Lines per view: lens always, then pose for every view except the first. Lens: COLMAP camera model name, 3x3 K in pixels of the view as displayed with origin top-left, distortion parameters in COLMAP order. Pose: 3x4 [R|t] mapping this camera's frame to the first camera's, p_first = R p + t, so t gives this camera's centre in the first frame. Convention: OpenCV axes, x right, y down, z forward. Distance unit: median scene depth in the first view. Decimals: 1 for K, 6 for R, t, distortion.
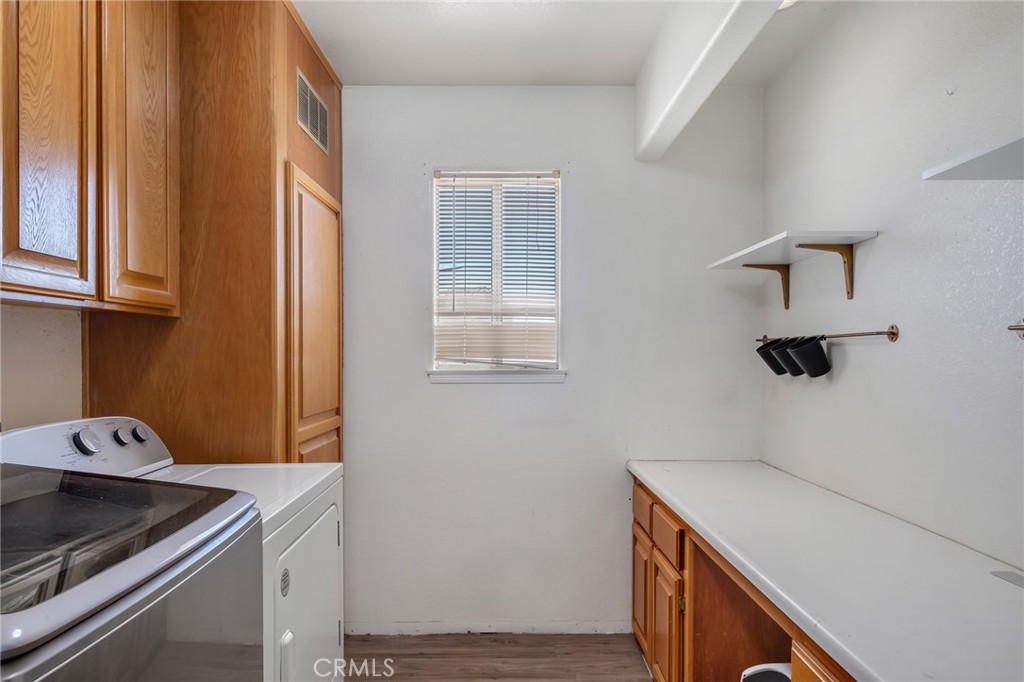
lens RADIAL K [[793.5, 0, 512.0], [0, 793.5, 341.0], [0, 0, 1]] dist [0.002699, 0.002693]
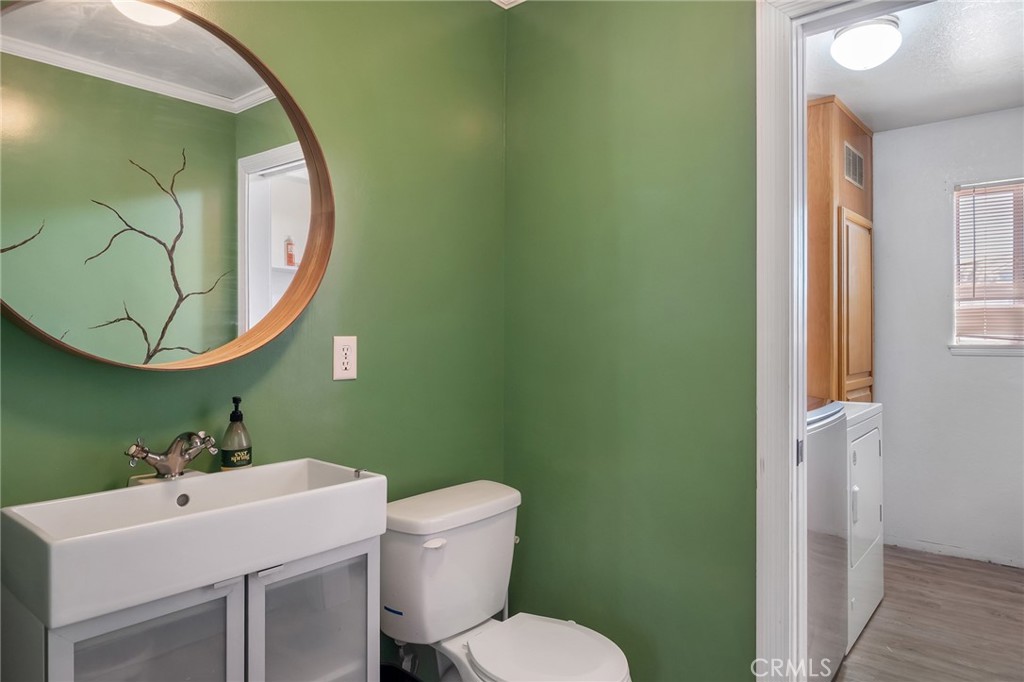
lens RADIAL K [[656.8, 0, 512.0], [0, 656.8, 341.0], [0, 0, 1]] dist [0.002402, 0.000338]
pose [[0.770415, 0.002189, -0.637539, 0.028719], [0.015144, 0.999649, 0.021732, -0.002293], [0.637363, -0.026398, 0.770111, -0.278228]]
